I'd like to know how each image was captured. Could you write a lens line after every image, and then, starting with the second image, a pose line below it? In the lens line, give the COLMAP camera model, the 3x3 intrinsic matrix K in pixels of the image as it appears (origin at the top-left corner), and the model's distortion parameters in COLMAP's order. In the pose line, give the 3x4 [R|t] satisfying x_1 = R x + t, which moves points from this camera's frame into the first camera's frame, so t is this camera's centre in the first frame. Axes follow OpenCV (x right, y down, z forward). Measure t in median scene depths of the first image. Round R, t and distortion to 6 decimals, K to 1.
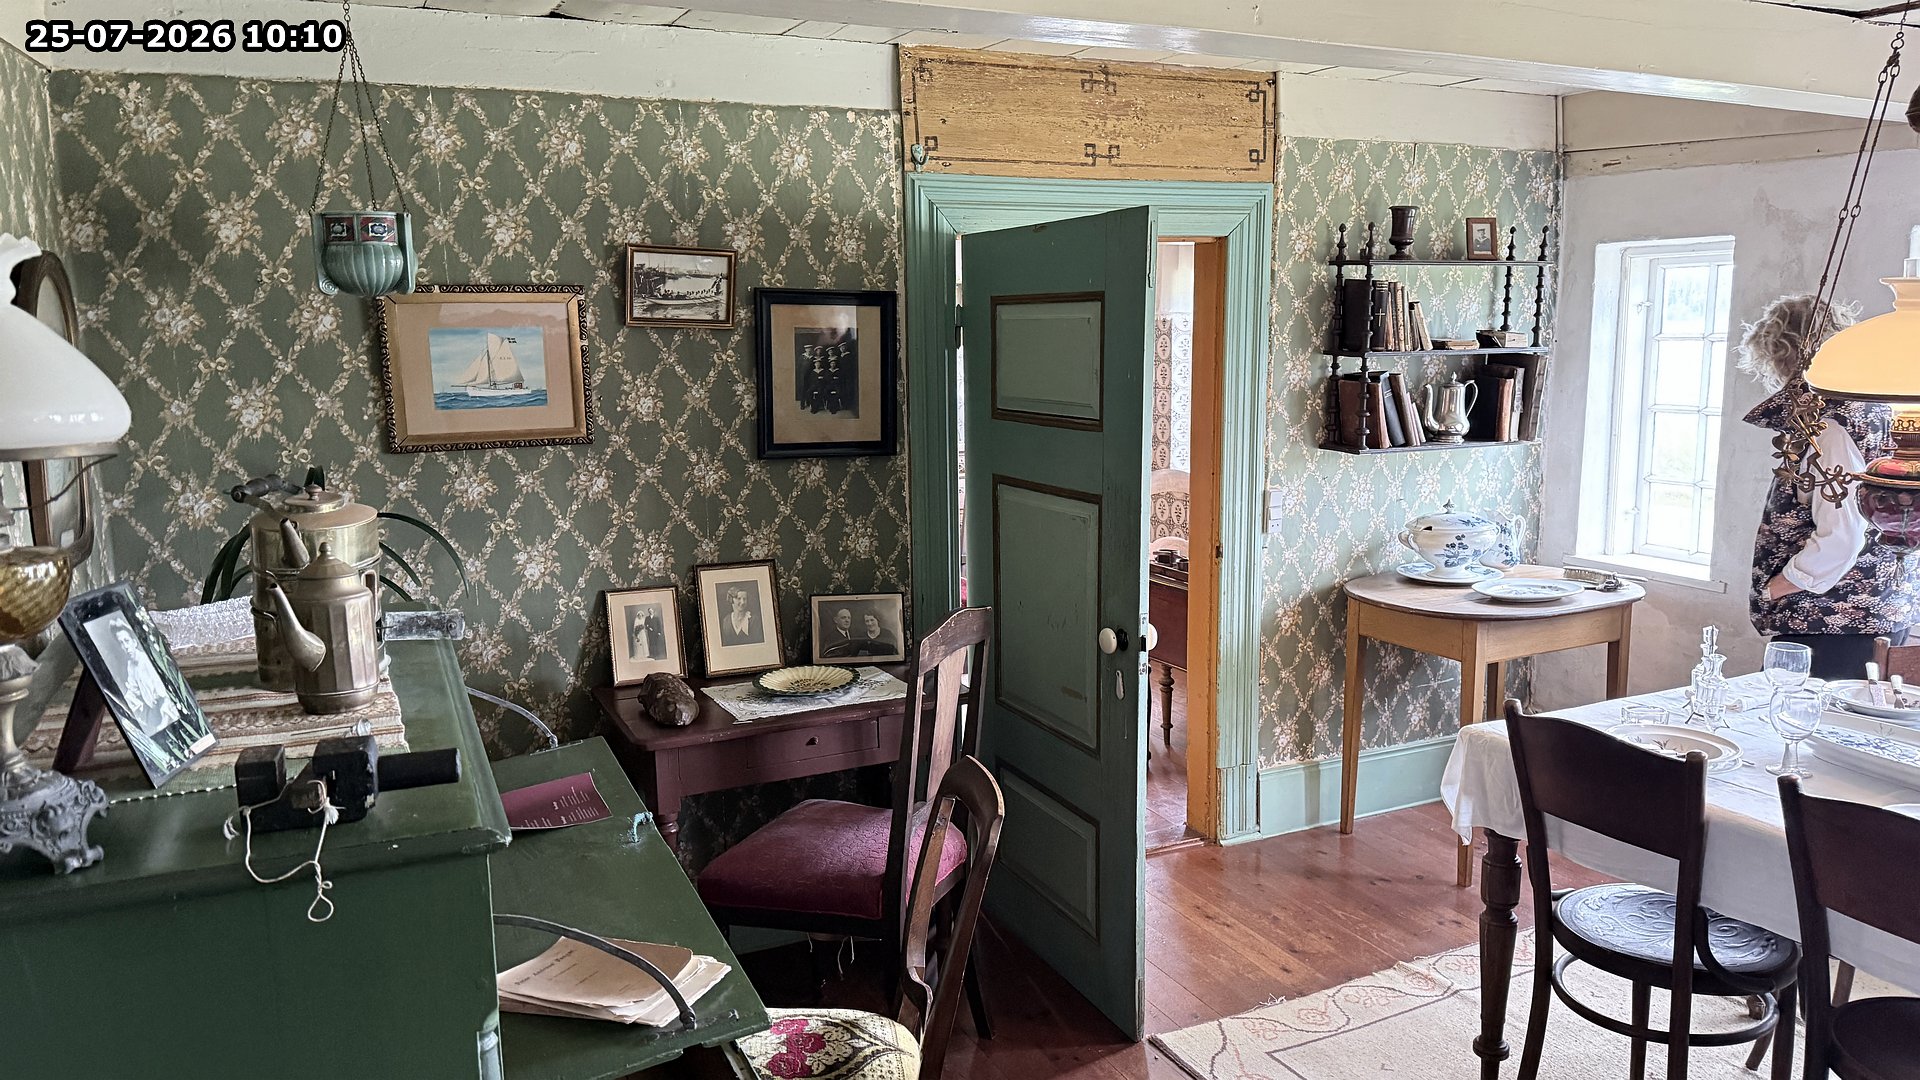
lens RADIAL K [[1347.2, 0, 962.2], [0, 1347.2, 540.2], [0, 0, 1]] dist [-0.020655, 0.002750]
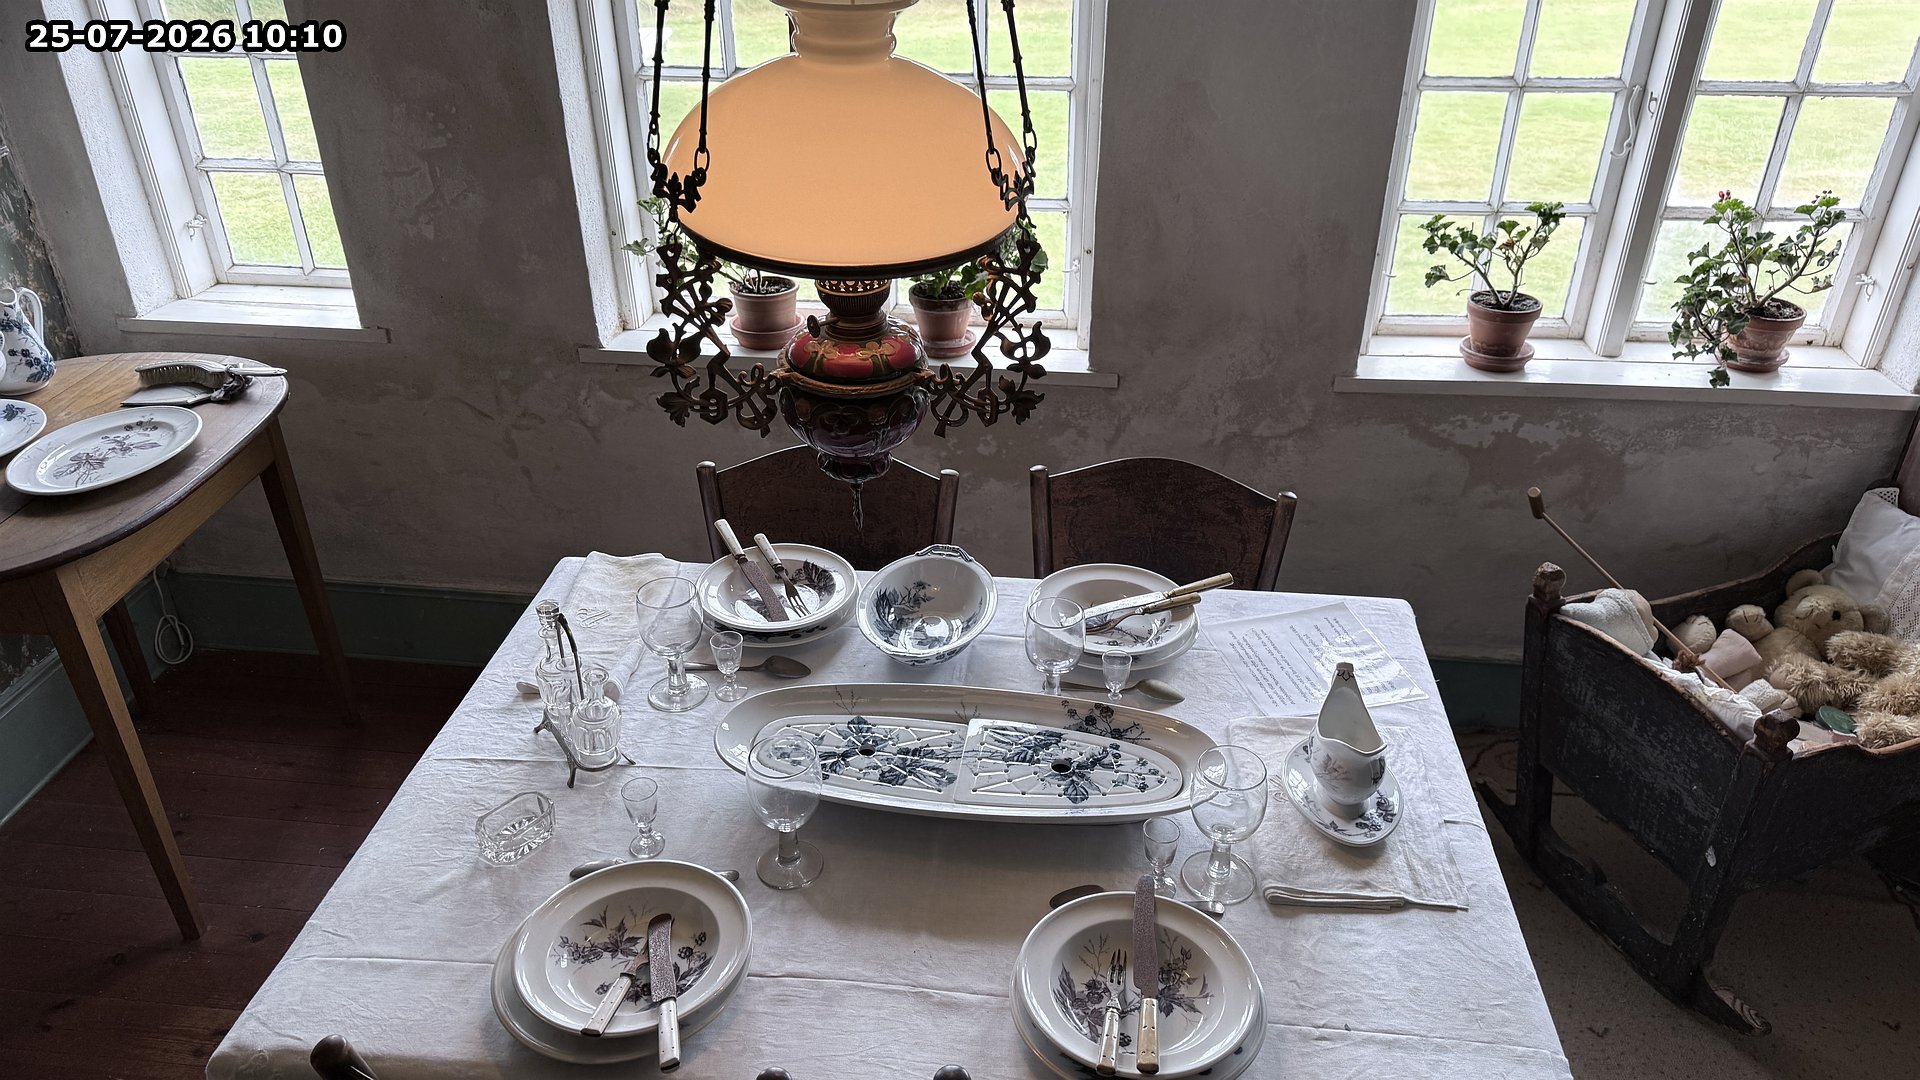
lens RADIAL K [[1347.2, 0, 960.5], [0, 1347.2, 537.7], [0, 0, 1]] dist [-0.020655, 0.002750]
pose [[0.502964, -0.427081, 0.751418, 0.158424], [0.121583, 0.895704, 0.427706, -0.132900], [-0.855713, -0.123761, 0.502433, 0.396273]]
